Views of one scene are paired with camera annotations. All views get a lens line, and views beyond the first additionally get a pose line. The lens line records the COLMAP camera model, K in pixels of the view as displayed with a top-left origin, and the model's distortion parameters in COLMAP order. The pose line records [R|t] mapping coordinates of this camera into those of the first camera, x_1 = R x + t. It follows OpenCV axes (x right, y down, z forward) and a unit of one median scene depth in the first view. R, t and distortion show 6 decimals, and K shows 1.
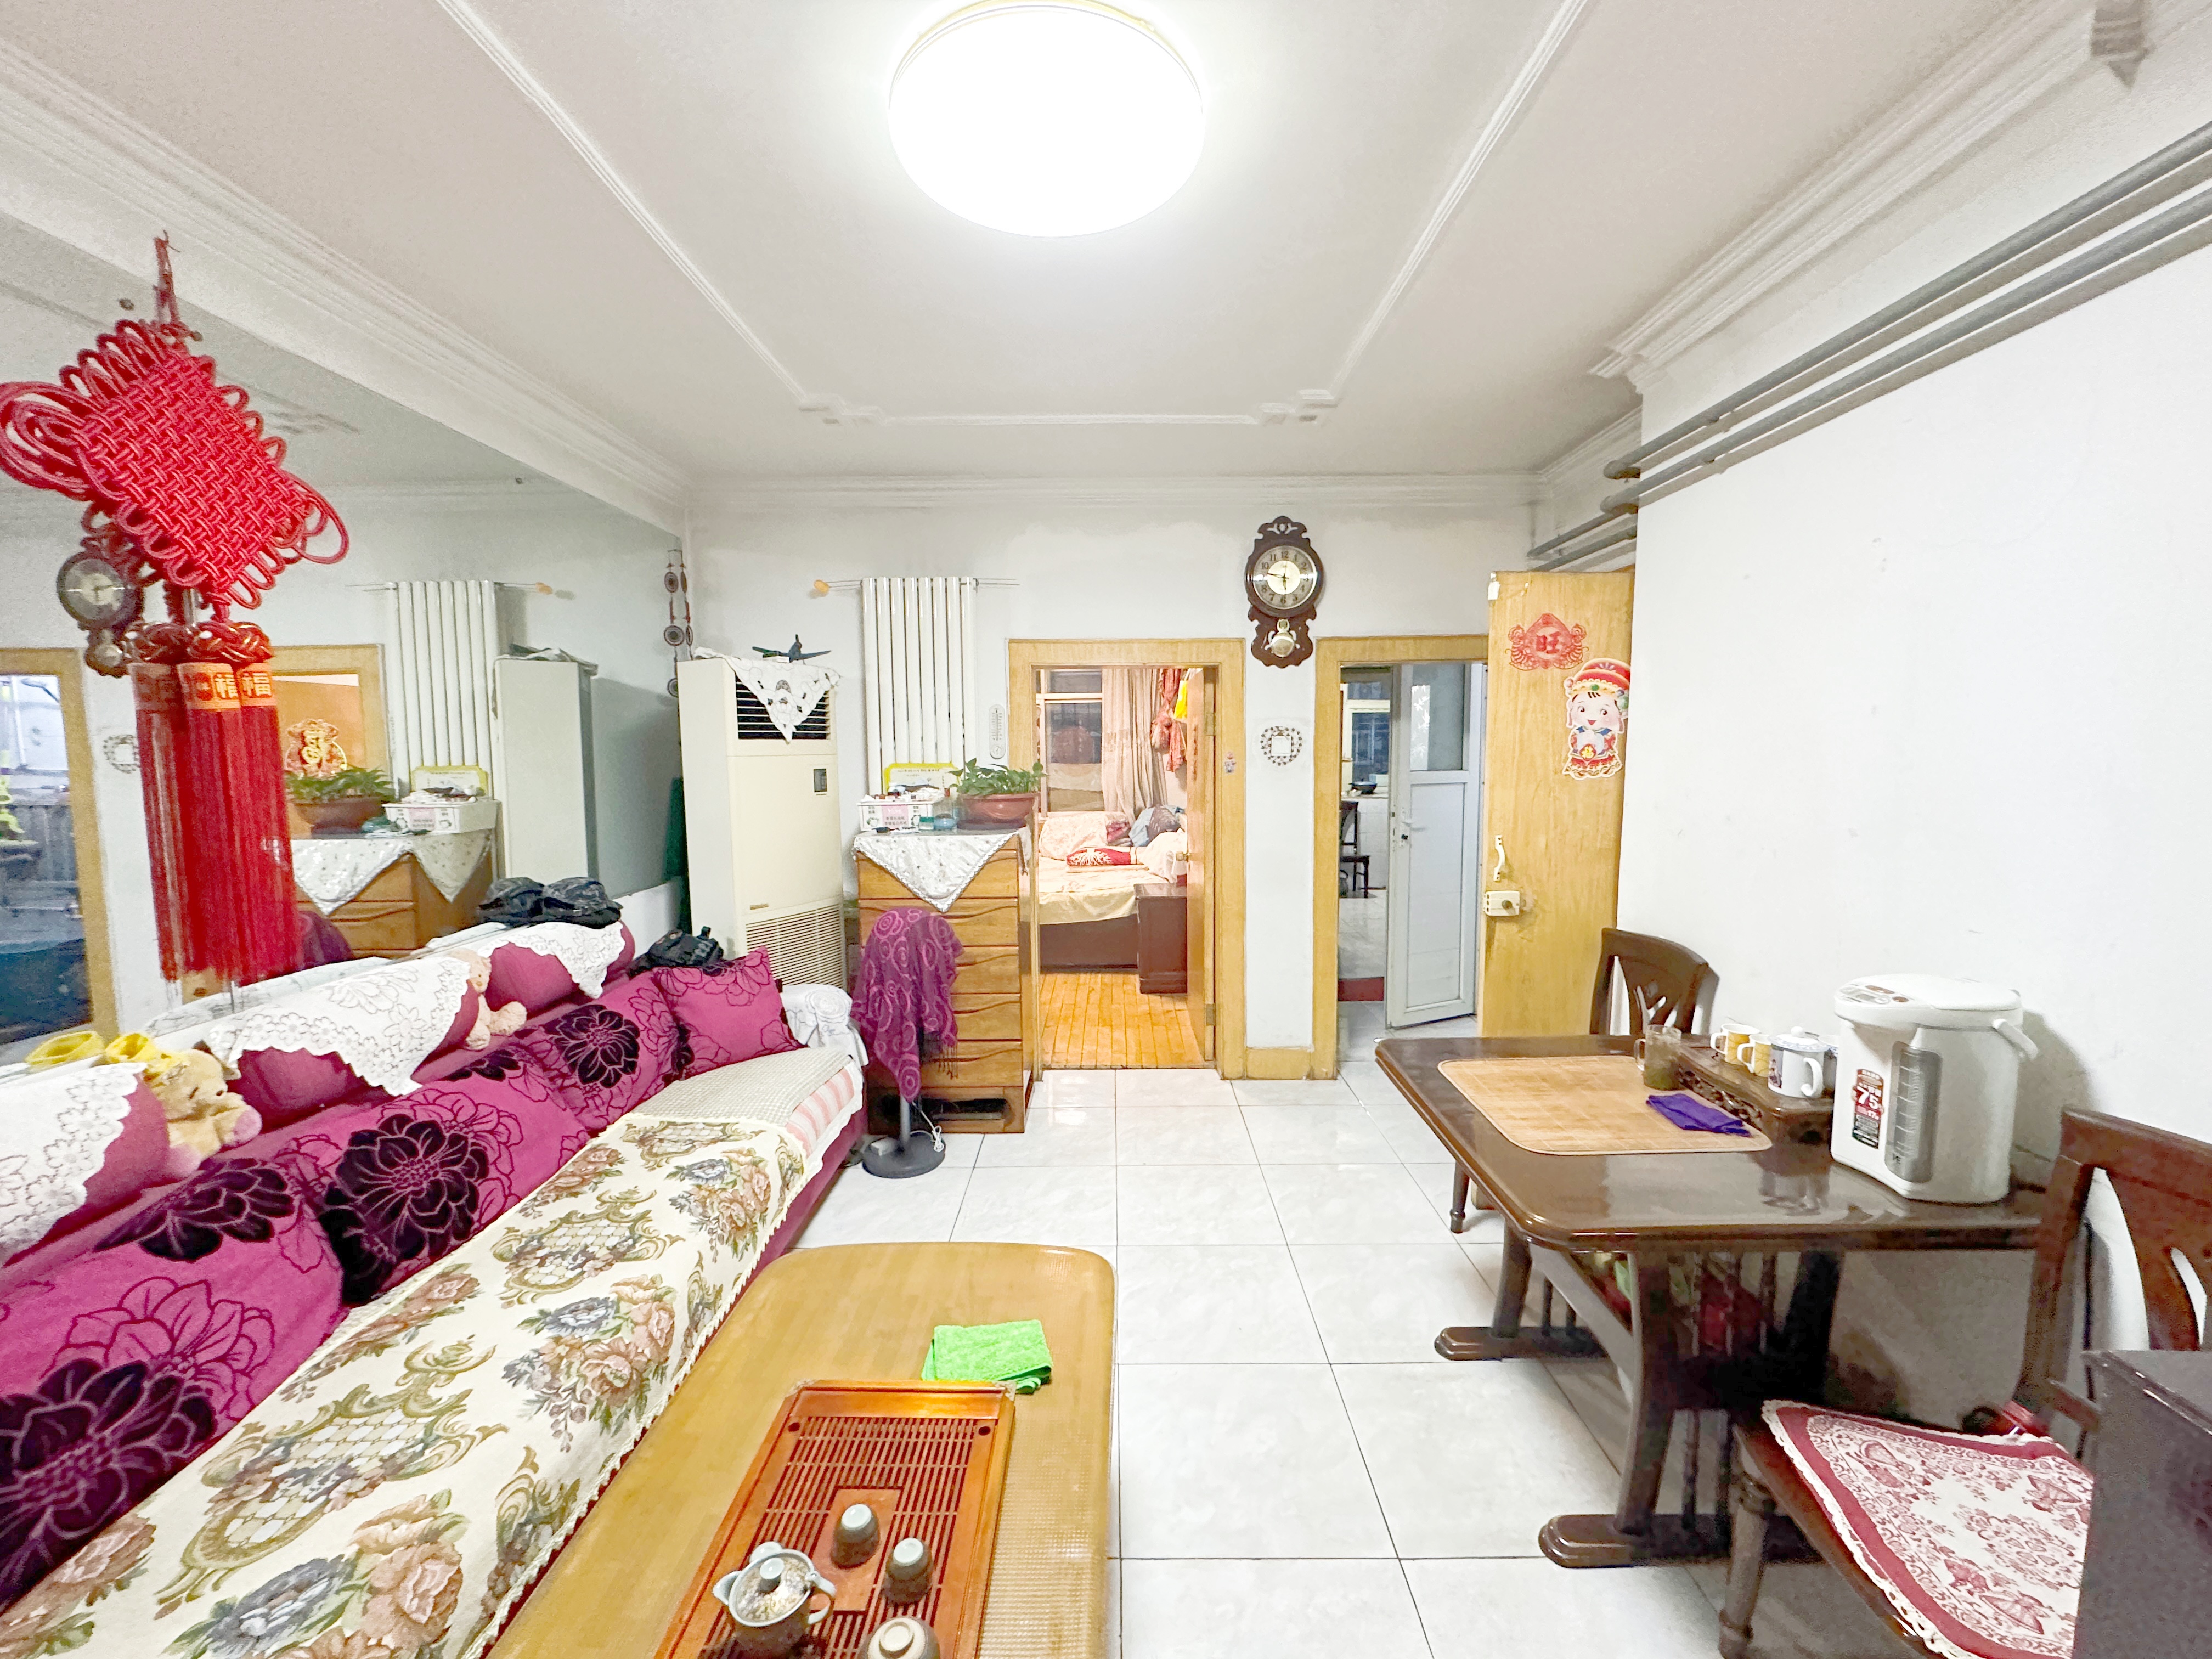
lens RADIAL K [[901.5, 0, 1104.0], [0, 901.5, 829.9], [0, 0, 1]] dist [-0.000841, 0.000076]
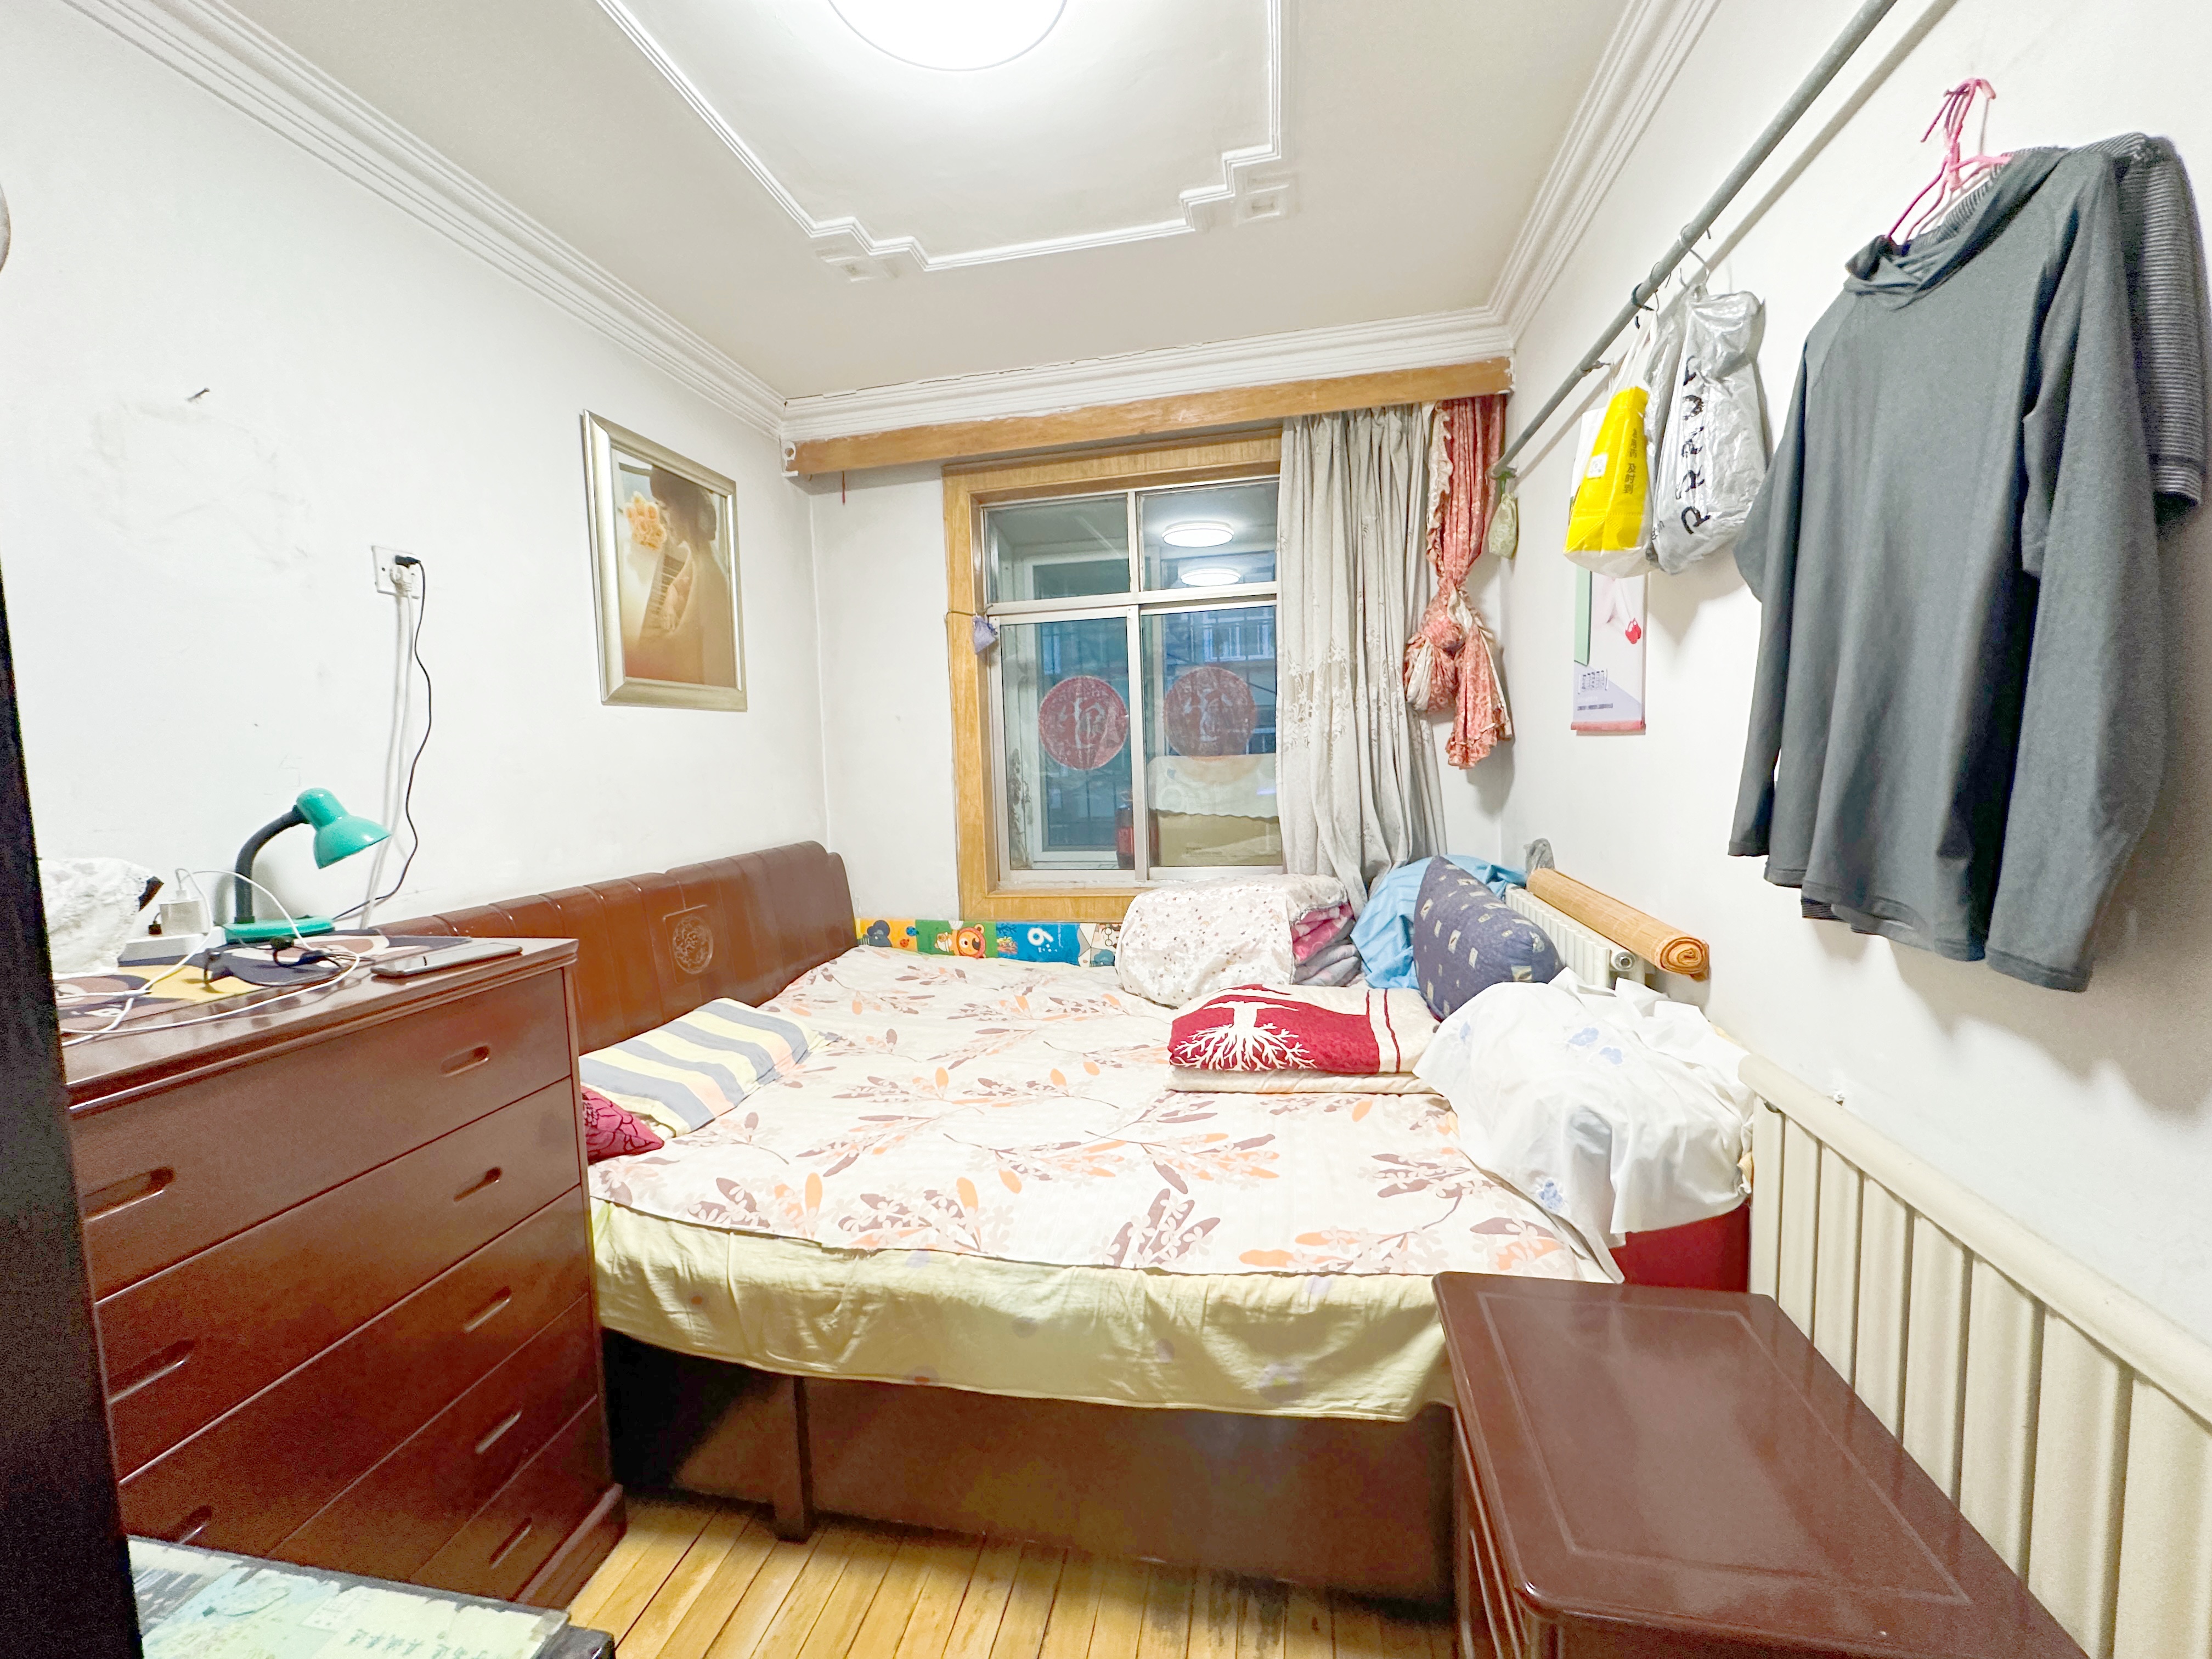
lens RADIAL K [[901.5, 0, 1104.0], [0, 901.5, 829.9], [0, 0, 1]] dist [-0.000841, 0.000076]
pose [[0.982405, -0.005351, -0.186685, -0.003144], [0.004043, 0.999965, -0.007387, -0.036490], [0.186718, 0.006502, 0.982392, 0.600185]]
